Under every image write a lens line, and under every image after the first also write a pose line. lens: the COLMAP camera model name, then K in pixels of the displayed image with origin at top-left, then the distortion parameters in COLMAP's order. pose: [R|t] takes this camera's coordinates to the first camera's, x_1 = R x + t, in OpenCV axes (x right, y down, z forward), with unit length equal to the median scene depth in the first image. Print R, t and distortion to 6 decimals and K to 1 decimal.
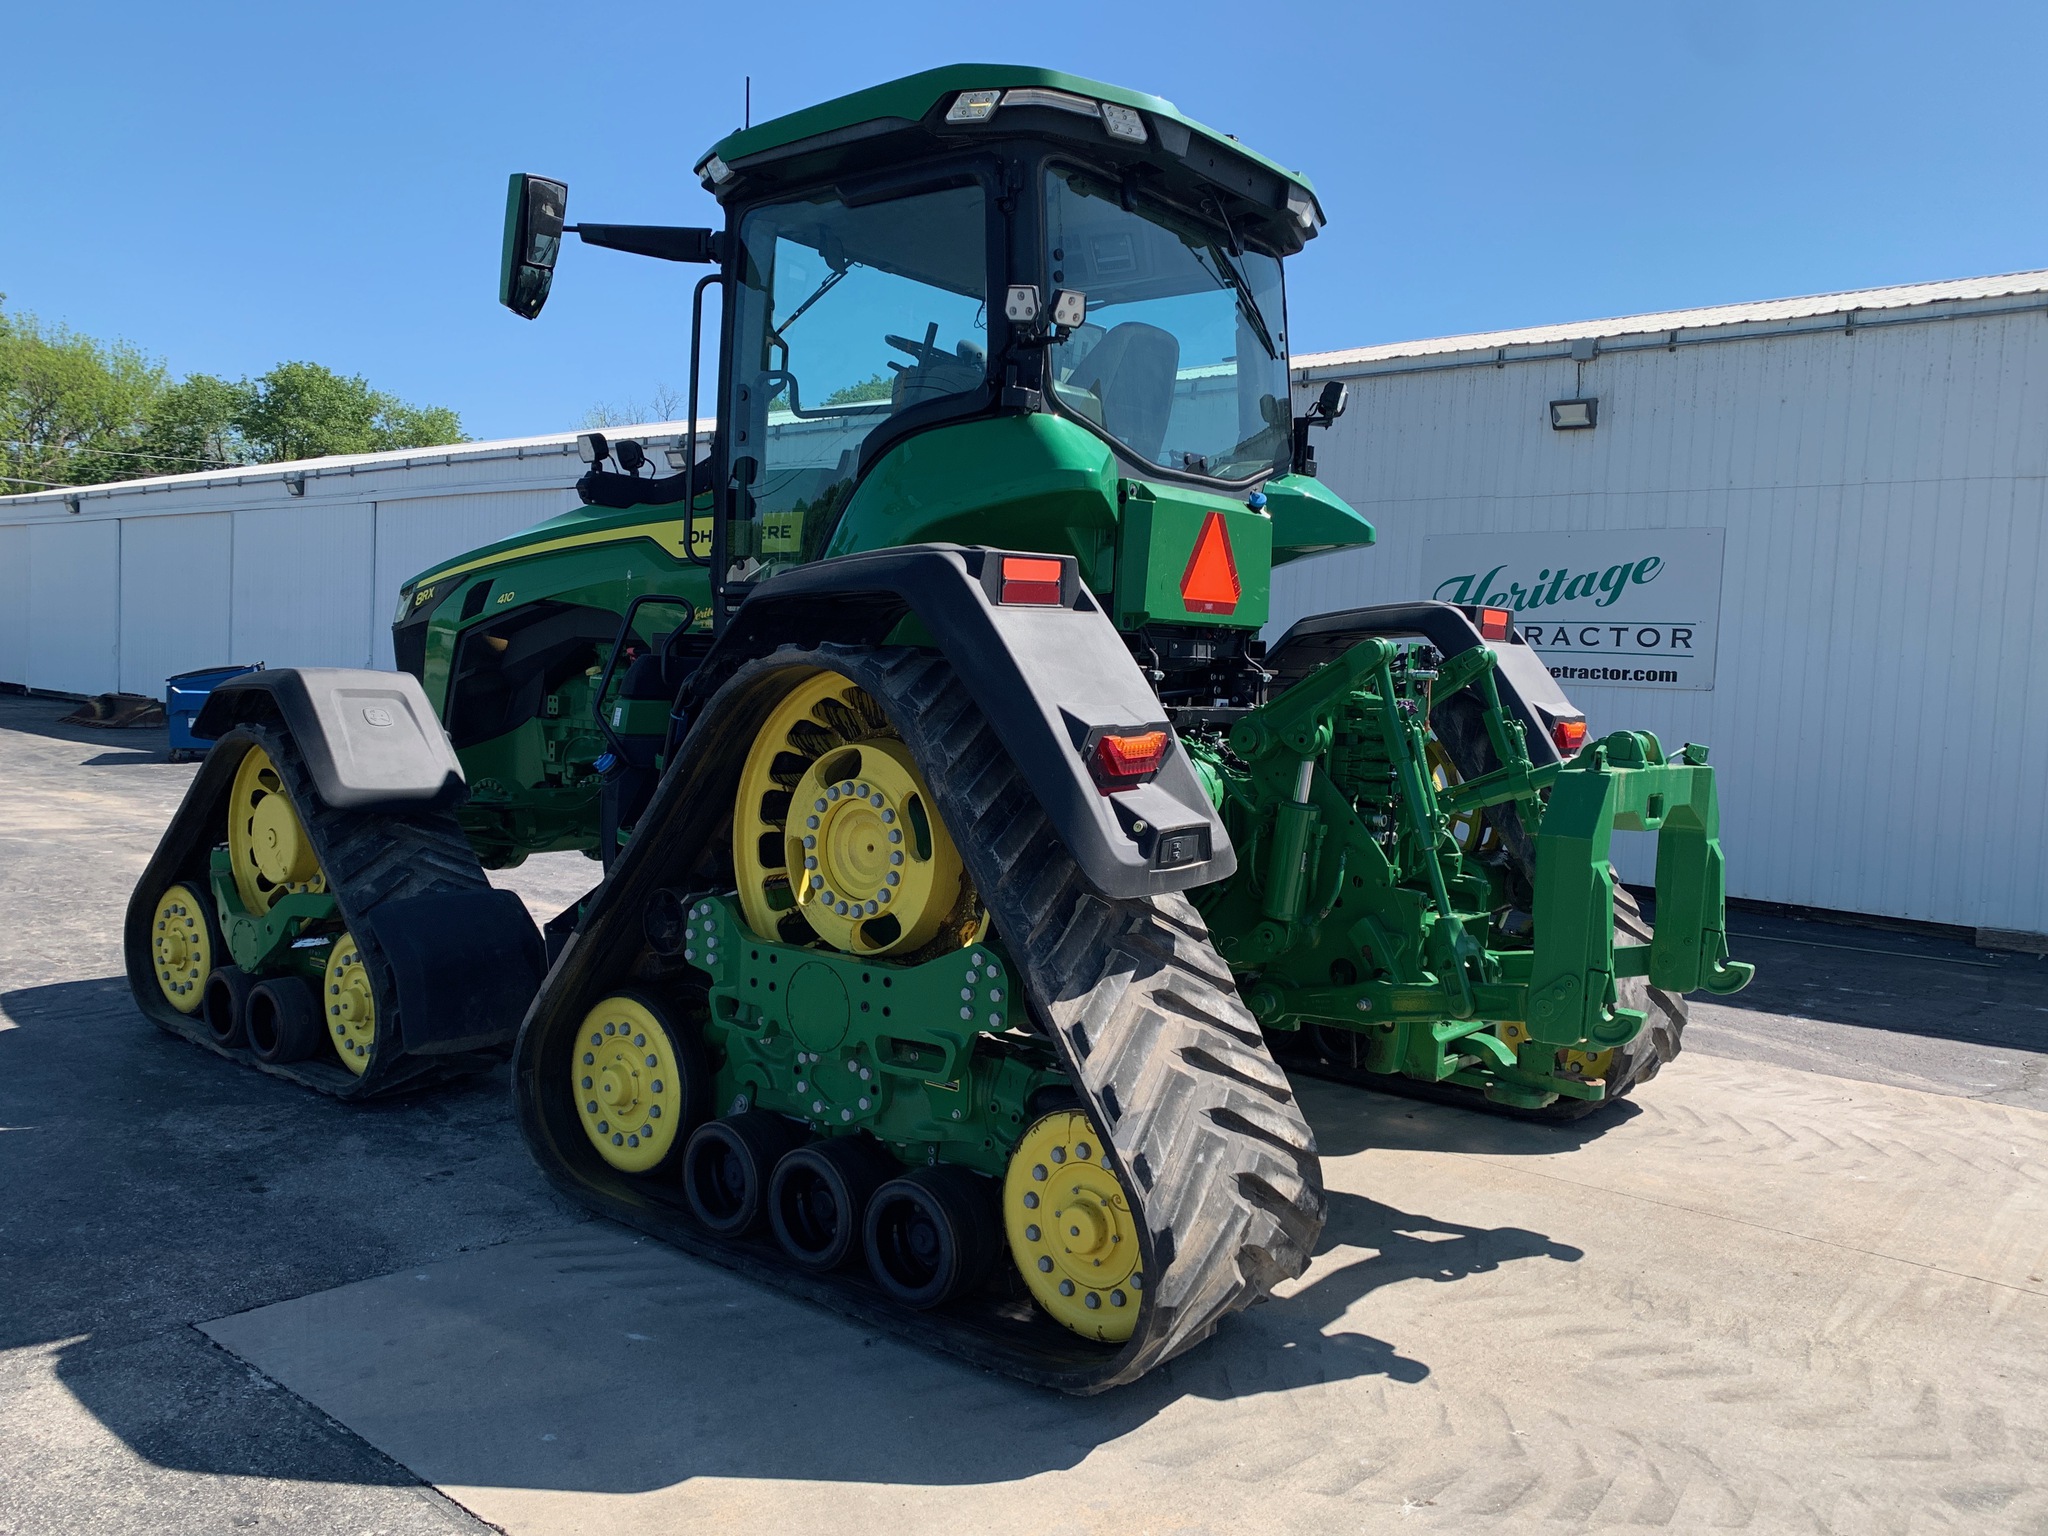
lens RADIAL K [[1568.4, 0, 1019.0], [0, 1568.4, 760.9], [0, 0, 1]] dist [0.016719, 0.001283]
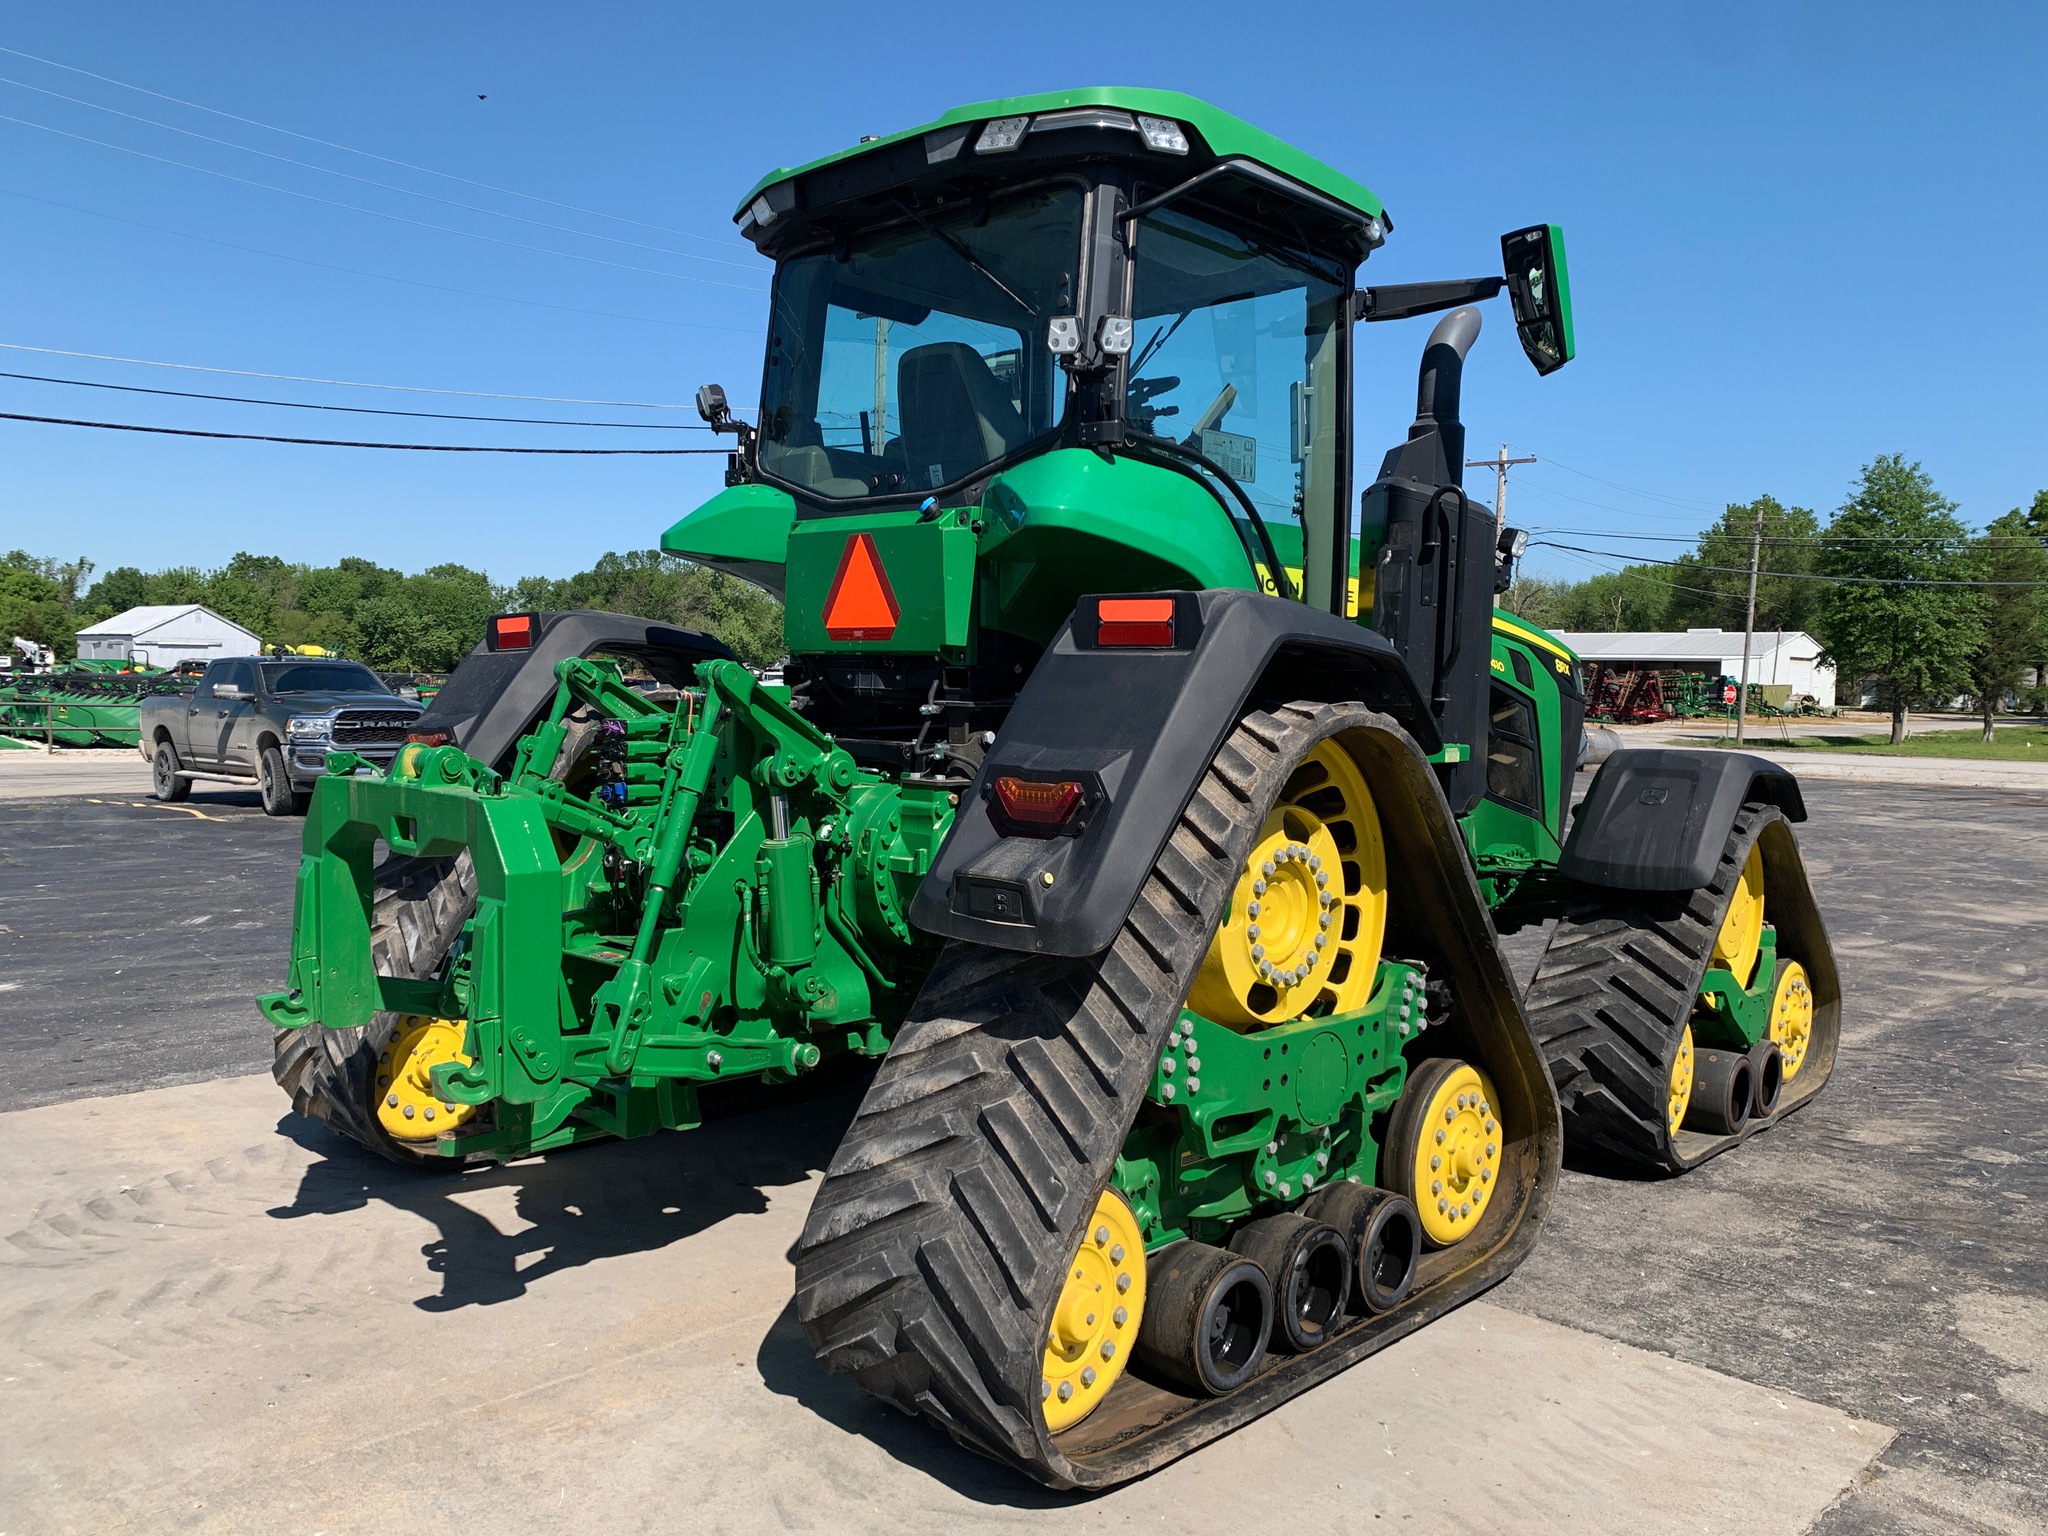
lens RADIAL K [[1557.5, 0, 1039.2], [0, 1557.5, 775.3], [0, 0, 1]] dist [0.012498, -0.004017]
pose [[-0.070913, 0.015985, -0.997354, 1.154455], [-0.088022, 0.995871, 0.022219, -0.048061], [0.993591, 0.089365, -0.069213, 1.294760]]
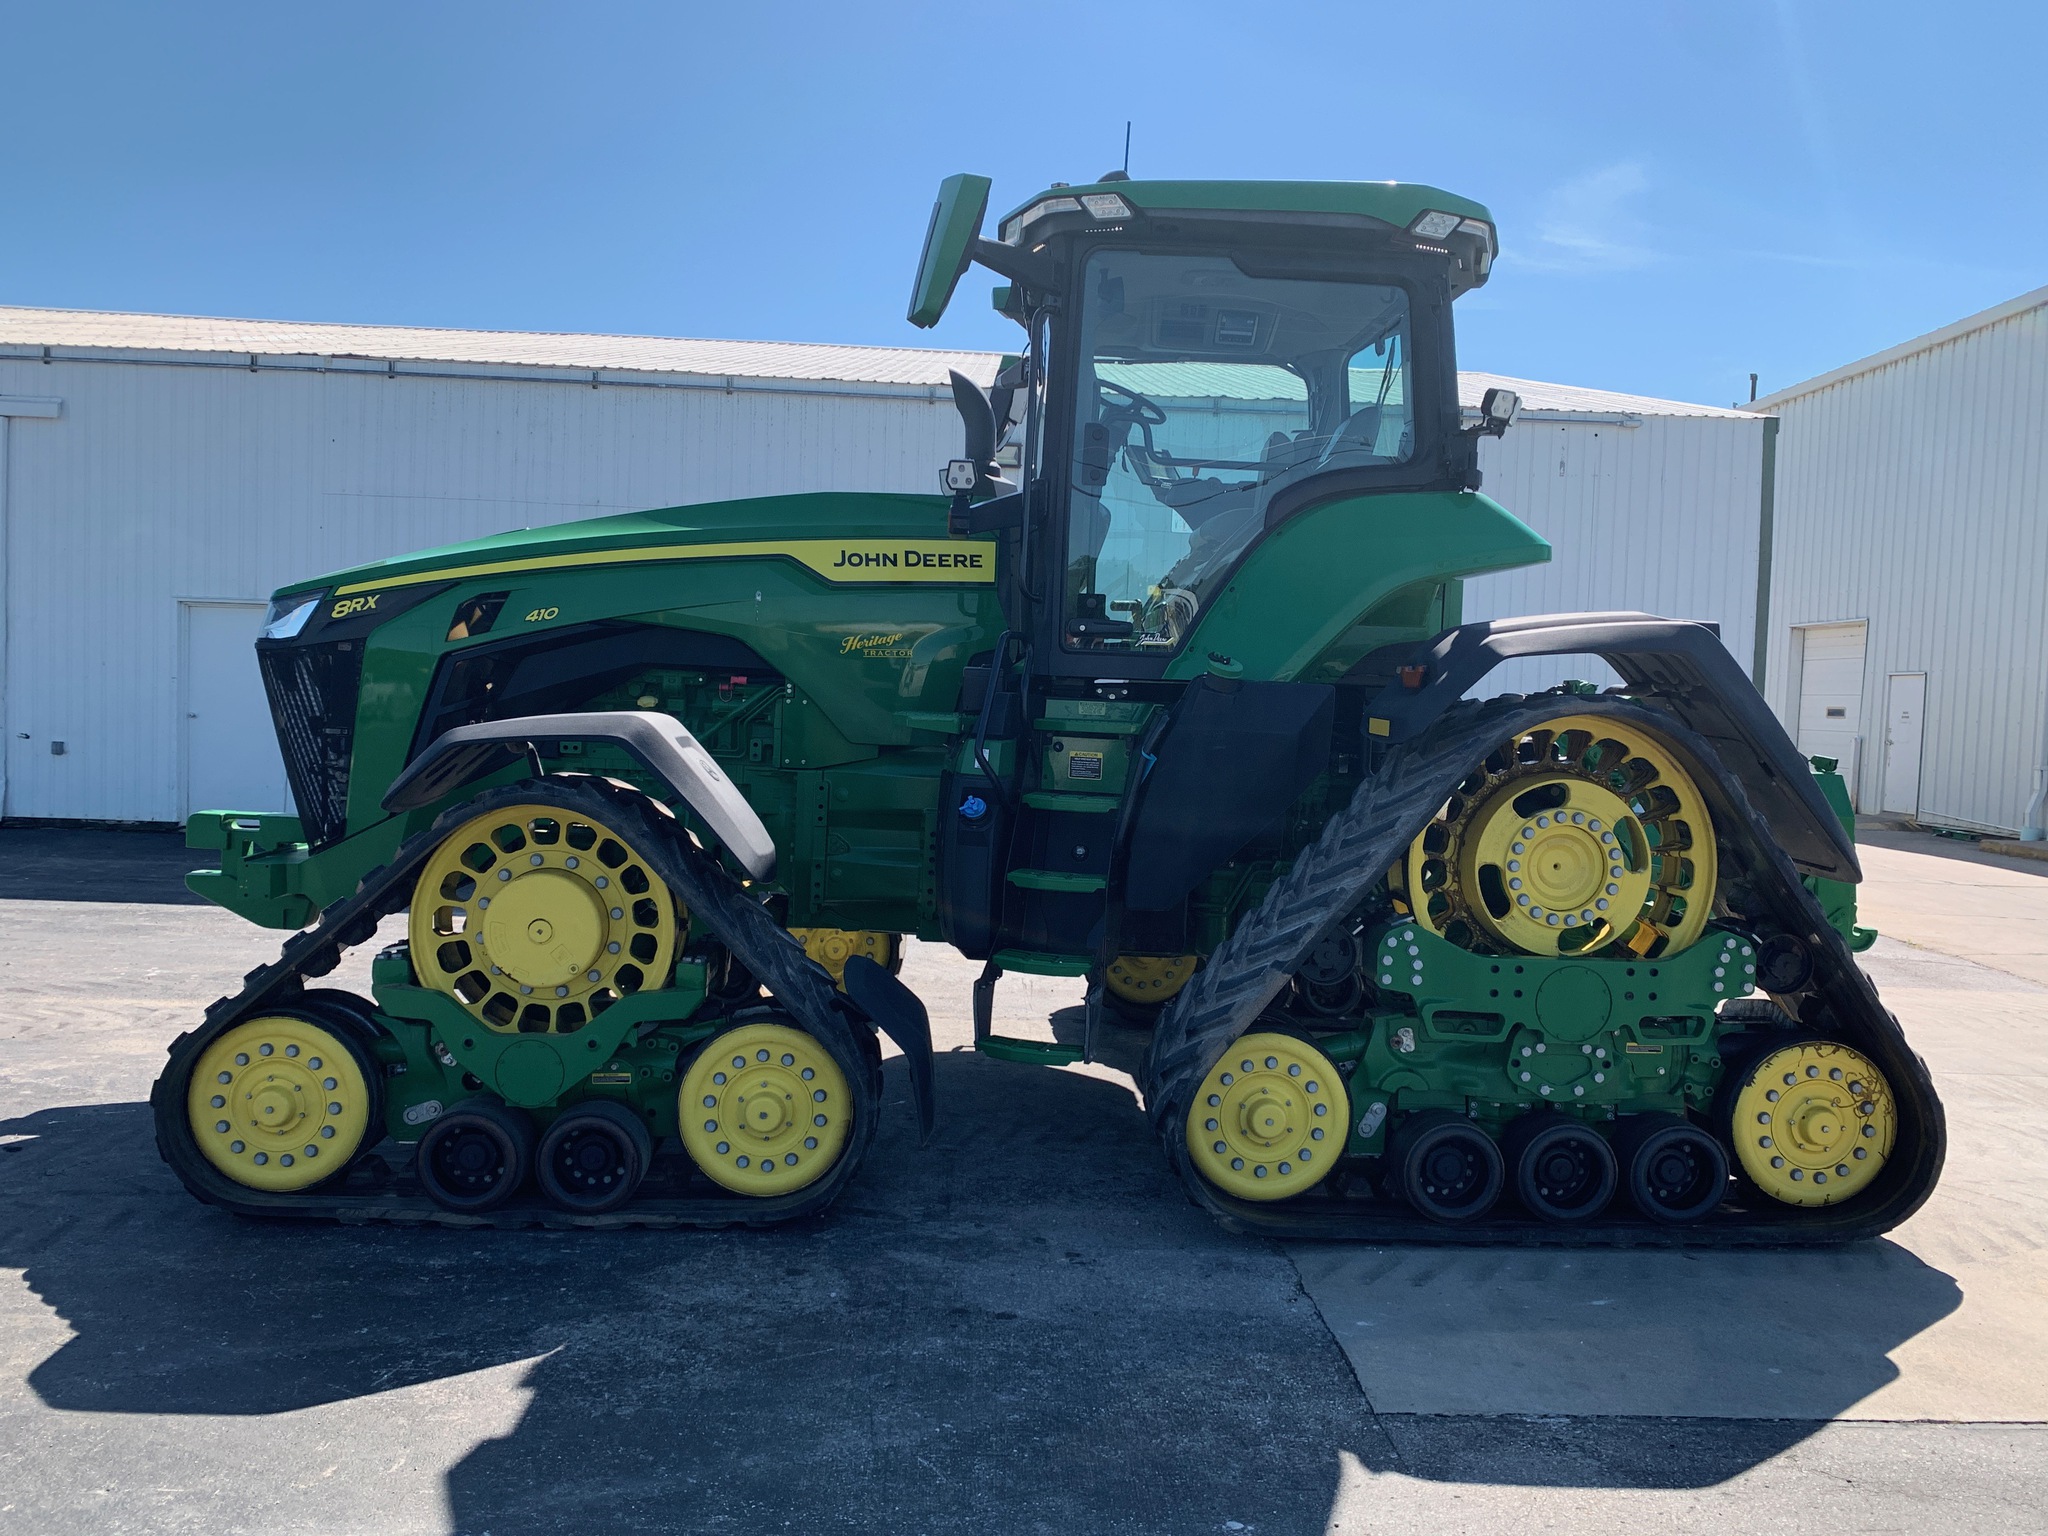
lens RADIAL K [[1557.5, 0, 1039.2], [0, 1557.5, 775.3], [0, 0, 1]] dist [0.012498, -0.004017]
pose [[0.743759, -0.049001, 0.666649, -1.007955], [0.033986, 0.998792, 0.035498, -0.059655], [-0.667583, -0.003745, 0.744526, 0.327492]]
